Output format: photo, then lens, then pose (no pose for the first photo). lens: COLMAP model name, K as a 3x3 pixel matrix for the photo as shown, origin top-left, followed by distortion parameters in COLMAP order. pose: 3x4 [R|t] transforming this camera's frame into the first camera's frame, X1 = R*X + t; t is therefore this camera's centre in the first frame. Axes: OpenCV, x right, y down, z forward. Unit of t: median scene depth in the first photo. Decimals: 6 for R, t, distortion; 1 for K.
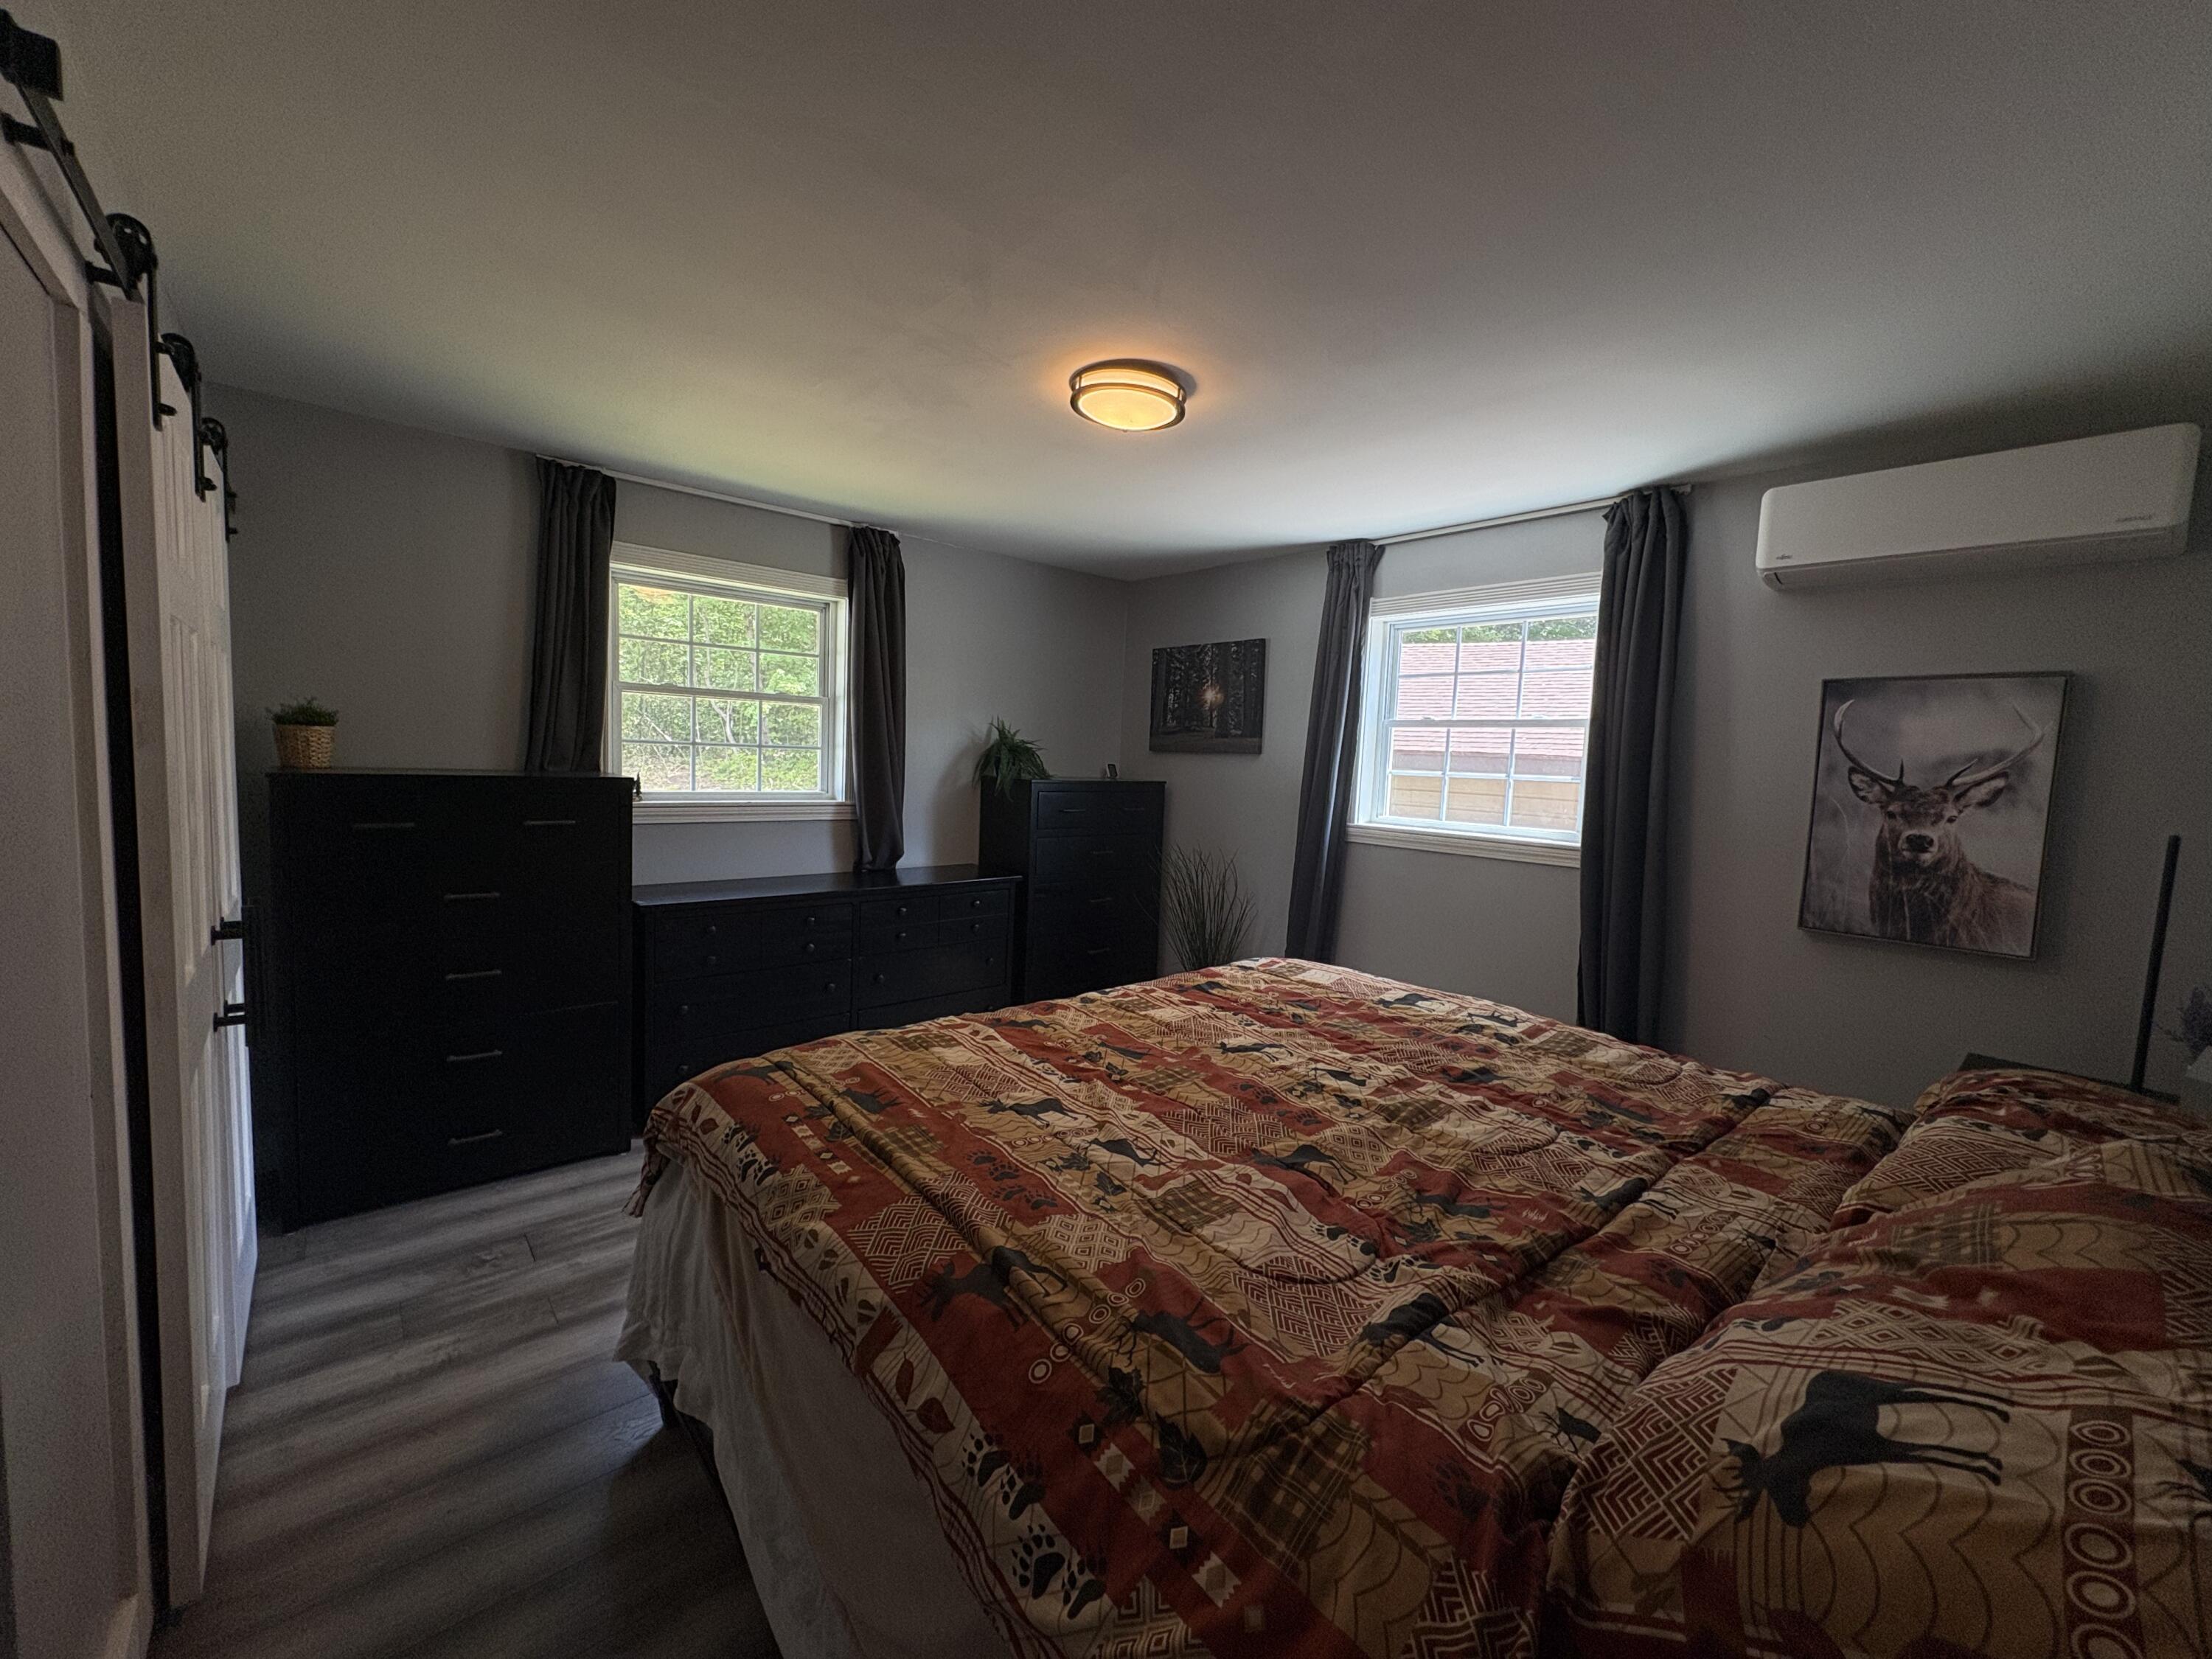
lens RADIAL K [[885.2, 0, 1106.0], [0, 885.2, 829.5], [0, 0, 1]] dist [-0.000149, 0.000070]
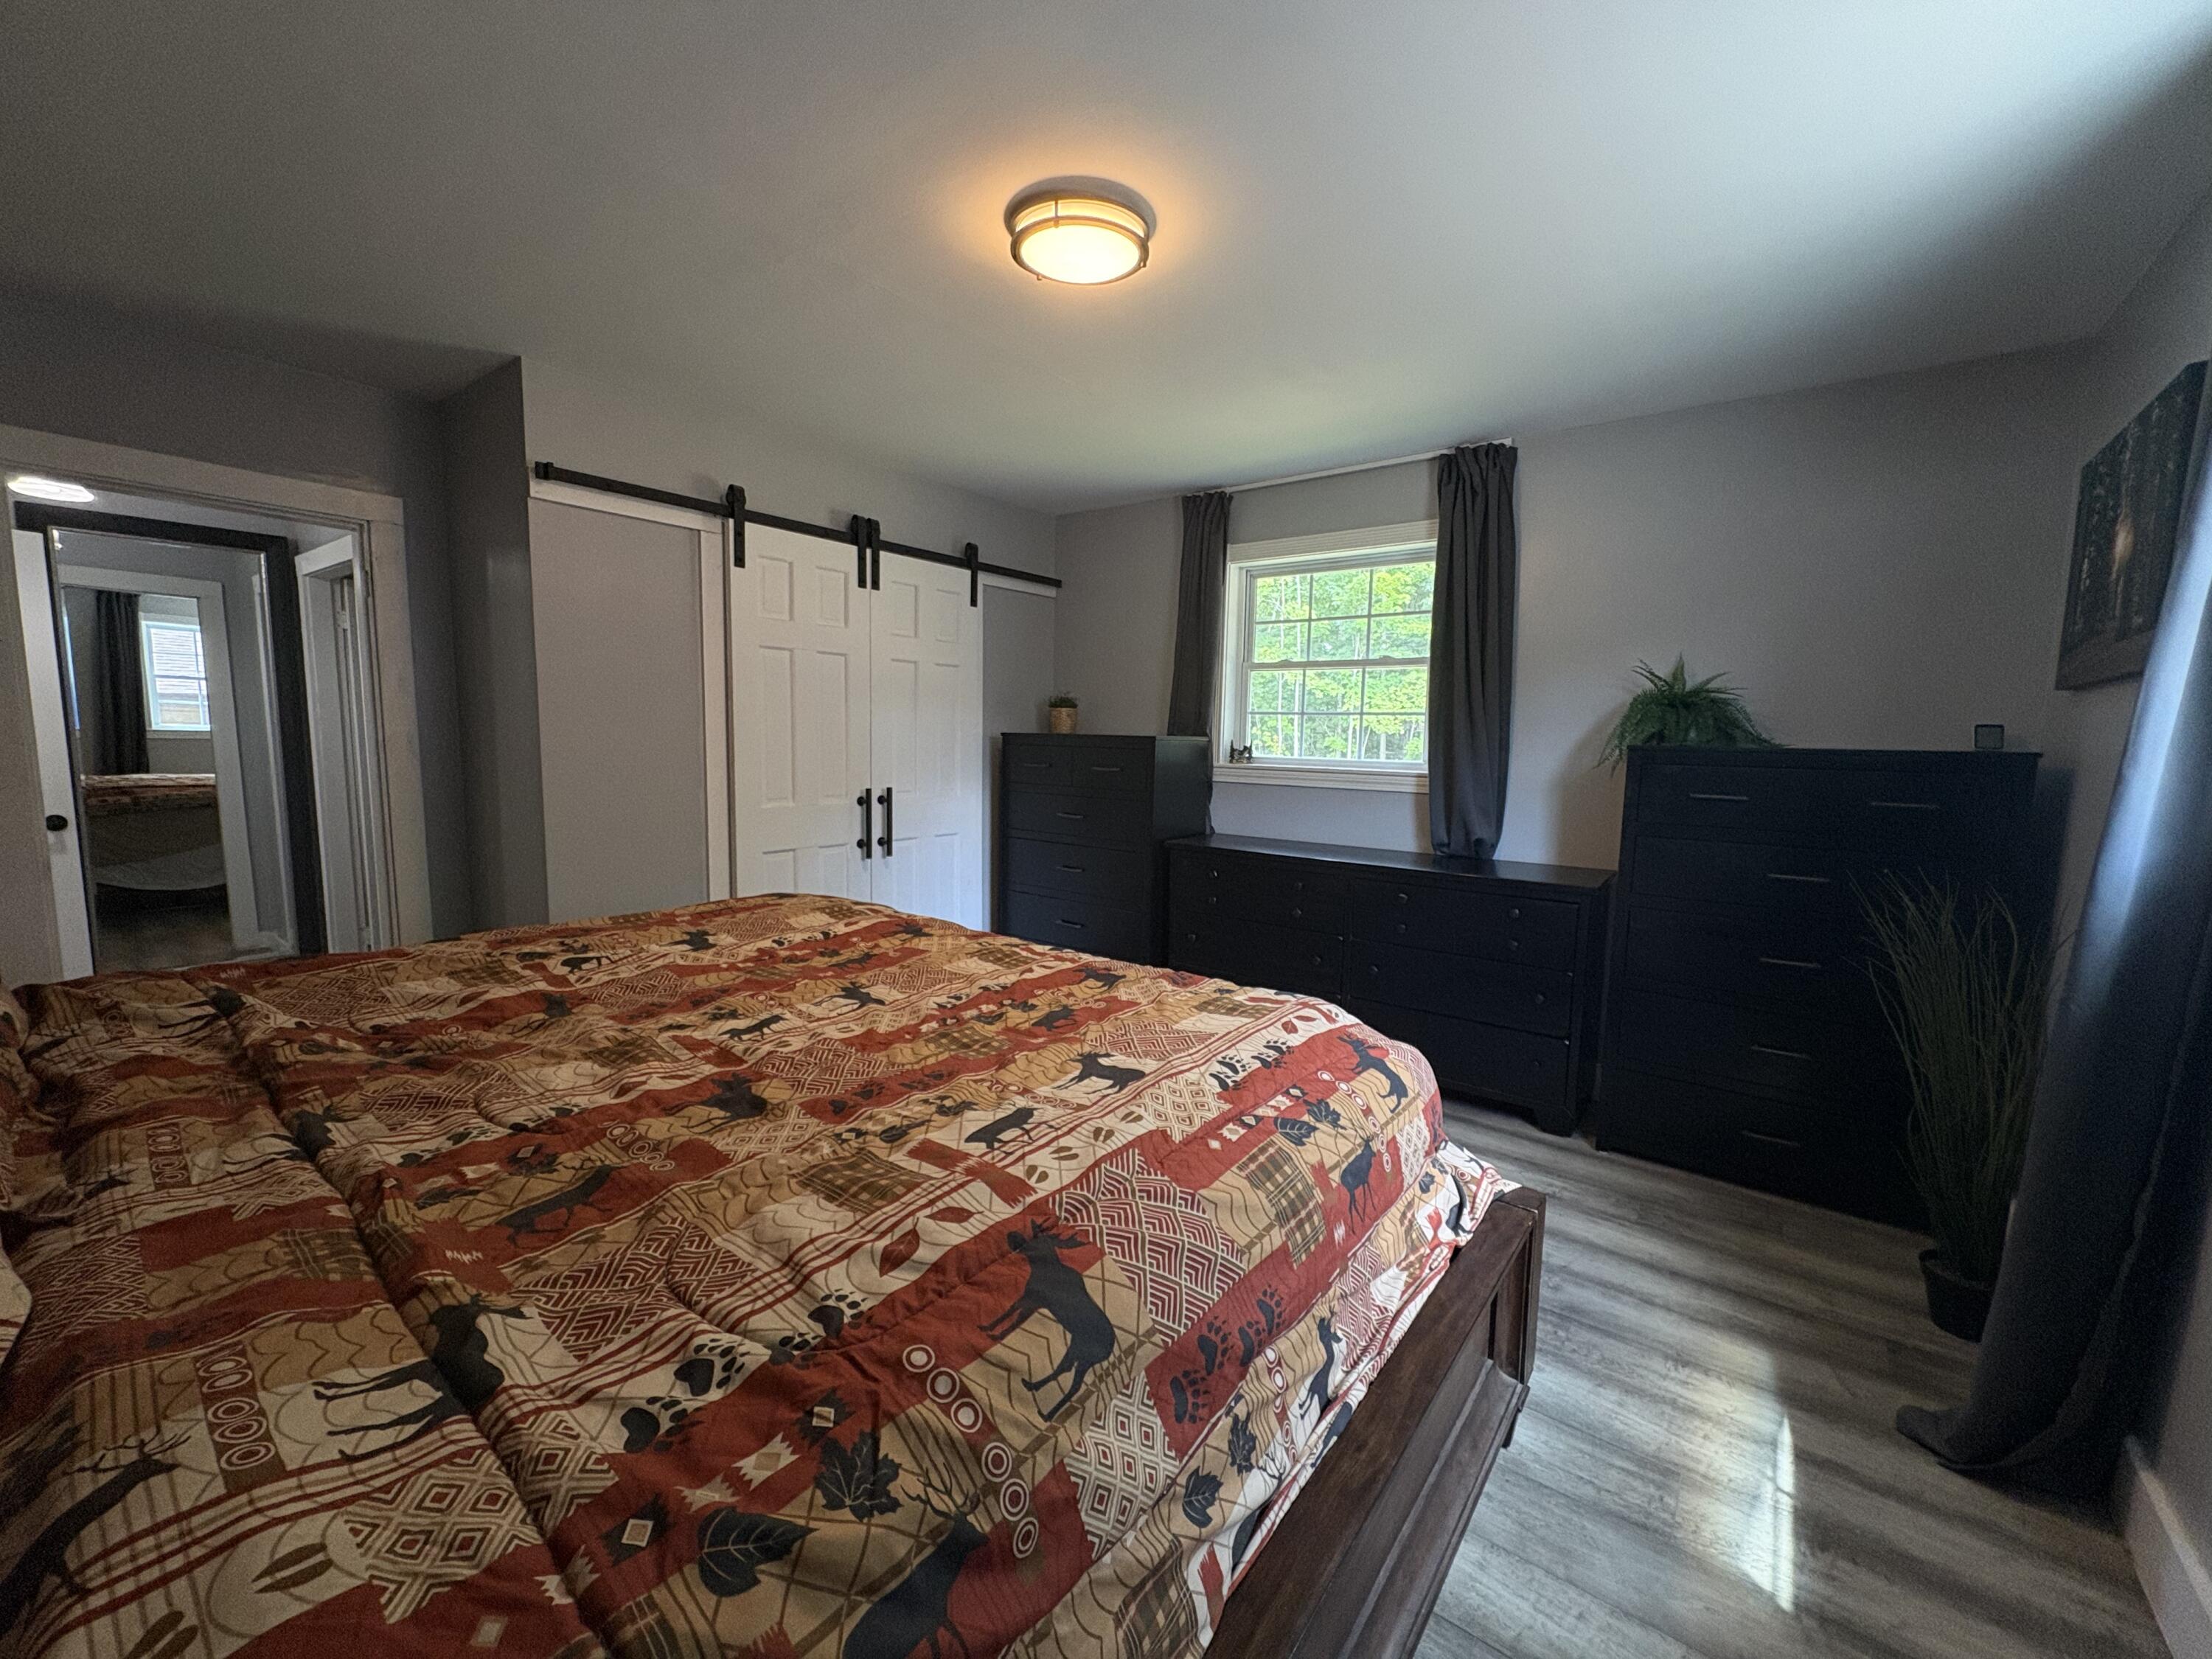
lens RADIAL K [[870.6, 0, 1110.2], [0, 870.6, 848.5], [0, 0, 1]] dist [0.000567, 0.000075]
pose [[0.199668, 0.092425, -0.975495, 0.627755], [-0.094965, 0.992680, 0.074615, 0.011765], [0.975251, 0.077740, 0.206984, 0.647209]]
